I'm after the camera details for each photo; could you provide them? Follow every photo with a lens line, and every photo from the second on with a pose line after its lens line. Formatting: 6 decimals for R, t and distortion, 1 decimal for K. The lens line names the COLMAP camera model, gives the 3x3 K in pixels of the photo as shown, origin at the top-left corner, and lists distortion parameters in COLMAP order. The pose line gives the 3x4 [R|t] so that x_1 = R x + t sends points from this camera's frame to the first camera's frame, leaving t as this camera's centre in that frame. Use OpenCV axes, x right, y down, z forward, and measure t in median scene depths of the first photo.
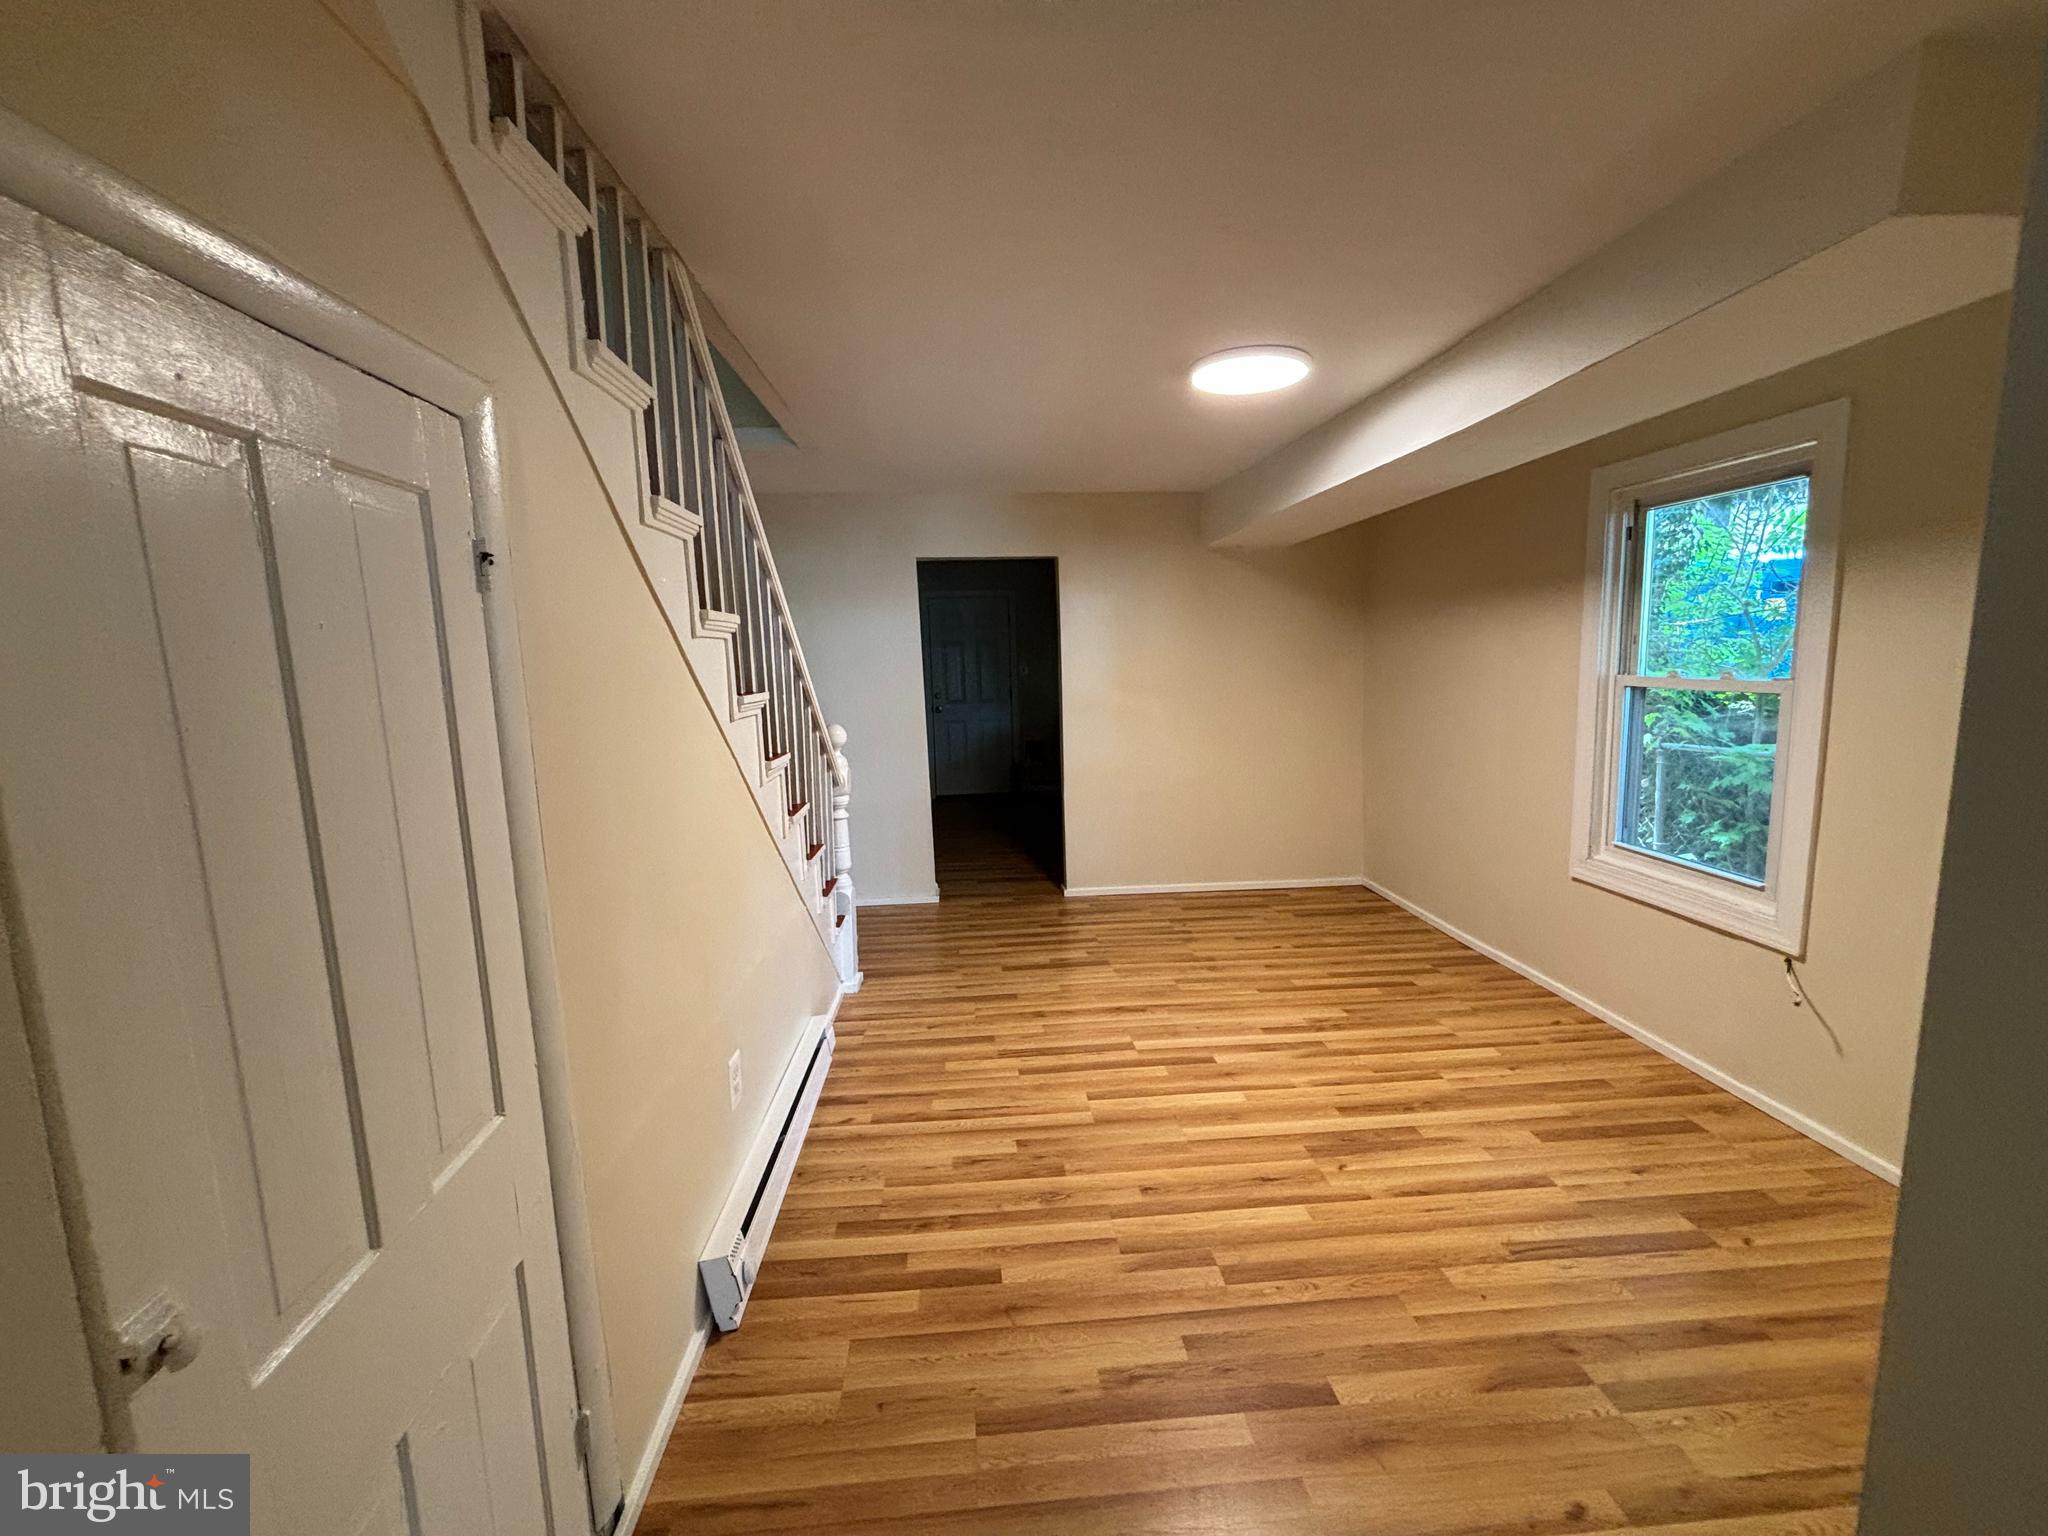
lens RADIAL K [[829.2, 0, 1019.5], [0, 829.2, 764.3], [0, 0, 1]] dist [-0.000872, 0.000681]
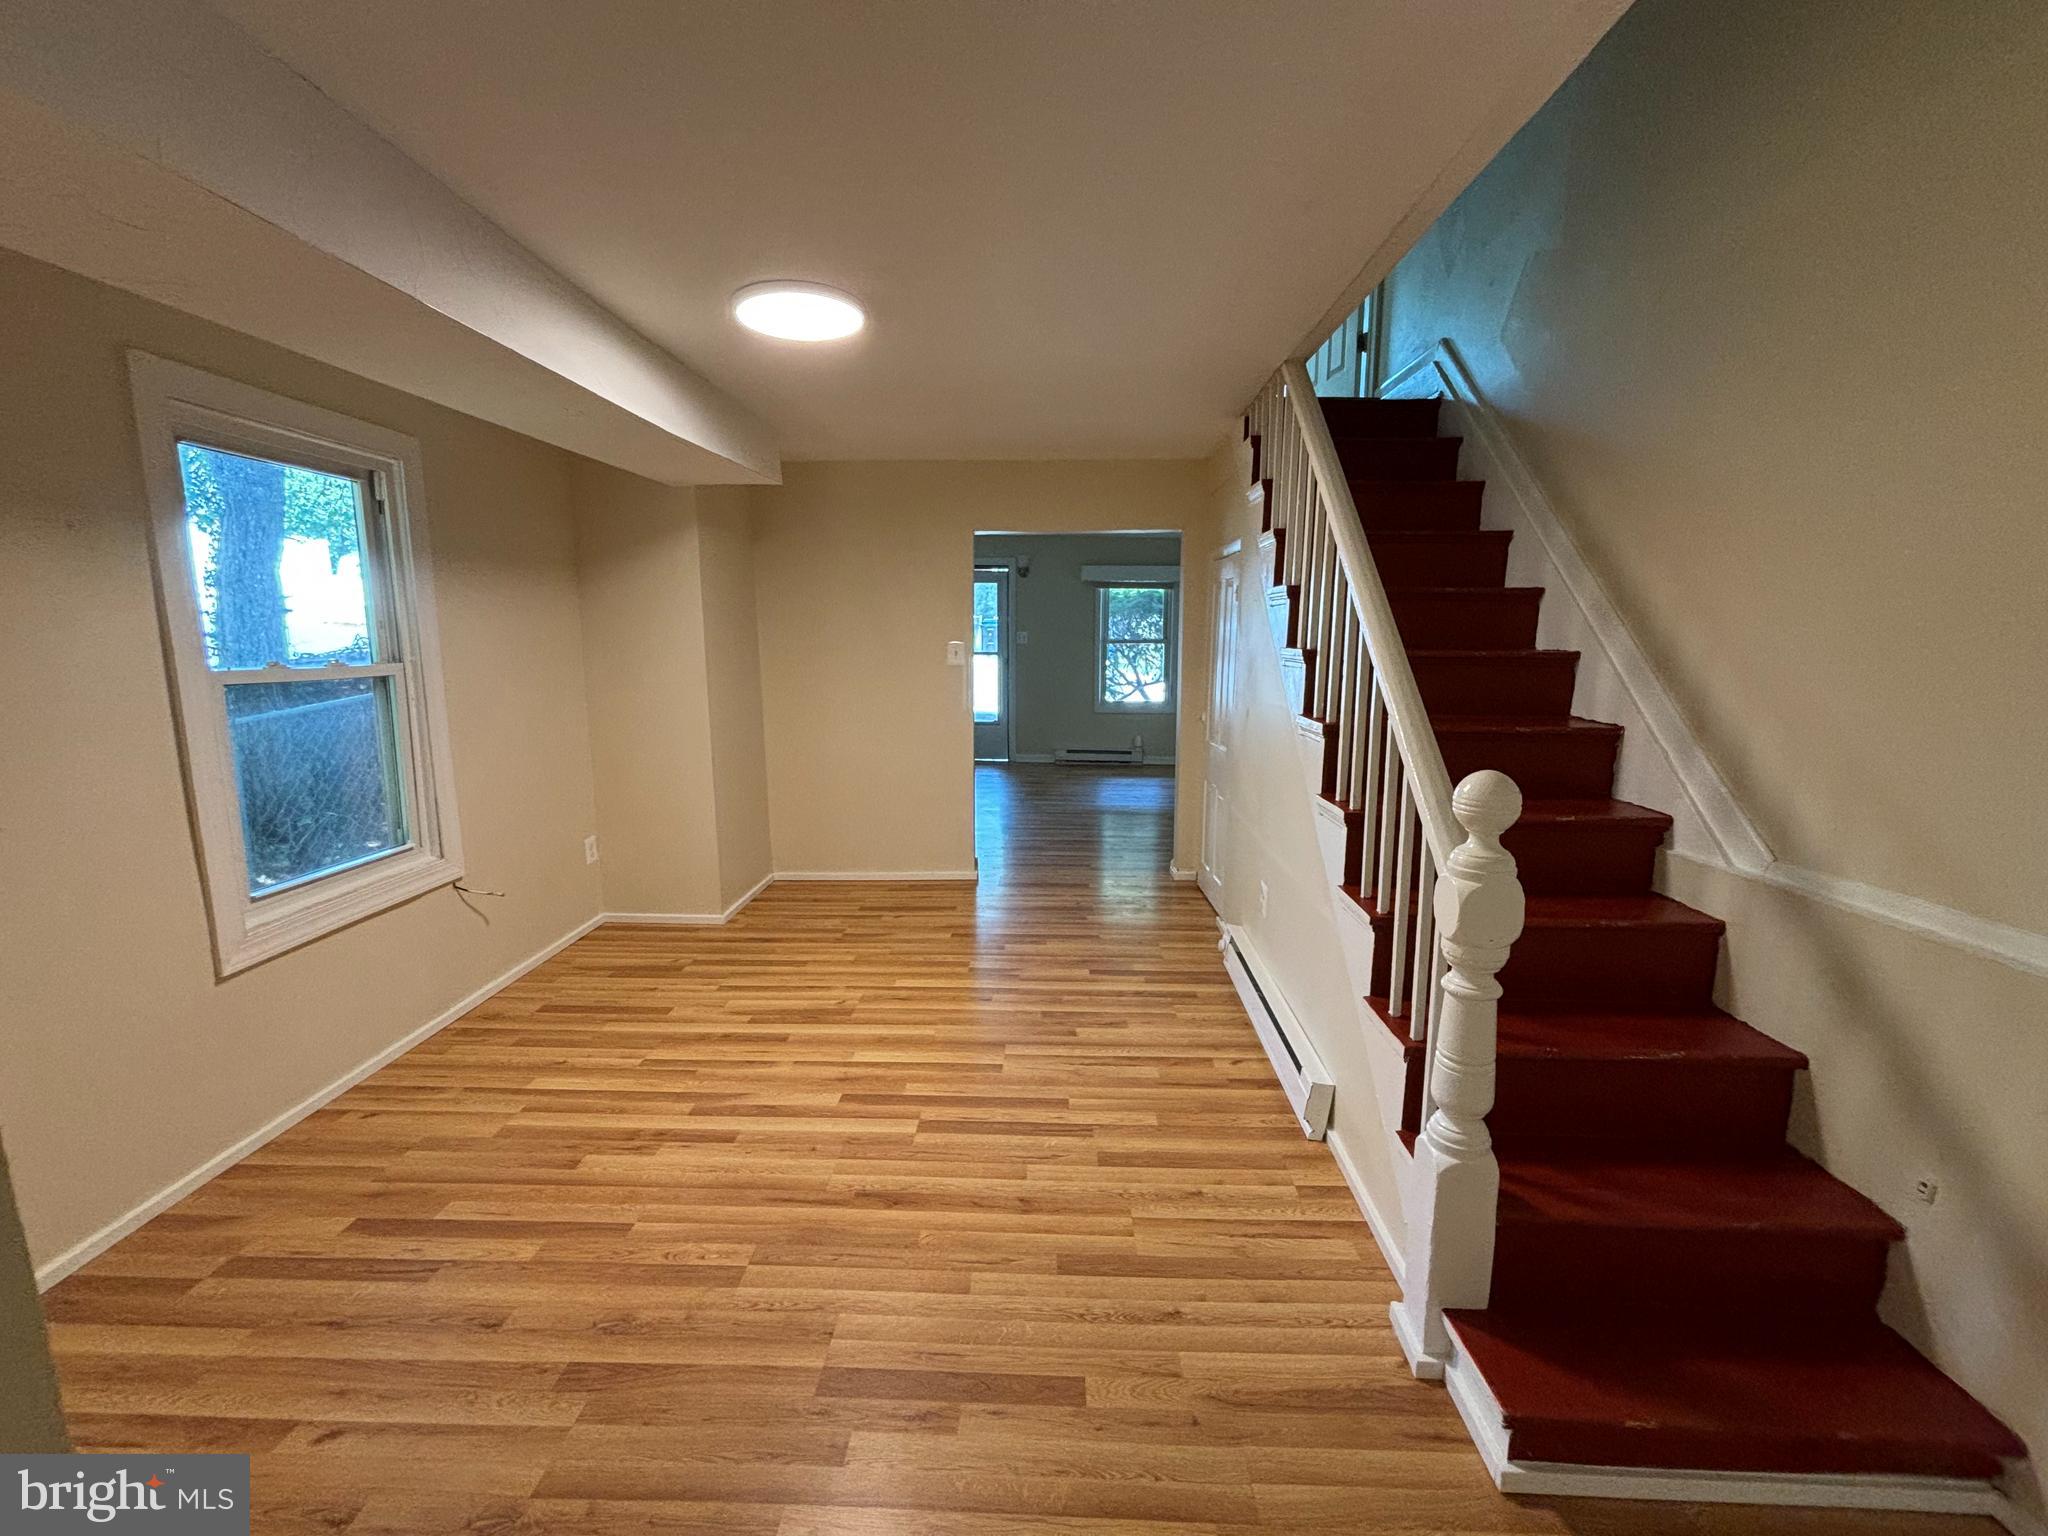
lens RADIAL K [[829.2, 0, 1019.5], [0, 829.2, 764.3], [0, 0, 1]] dist [-0.000872, 0.000681]
pose [[-0.993940, 0.009457, 0.109513, -0.050700], [0.040256, 0.958392, 0.282602, -0.228297], [-0.102284, 0.285298, -0.952965, 1.821270]]
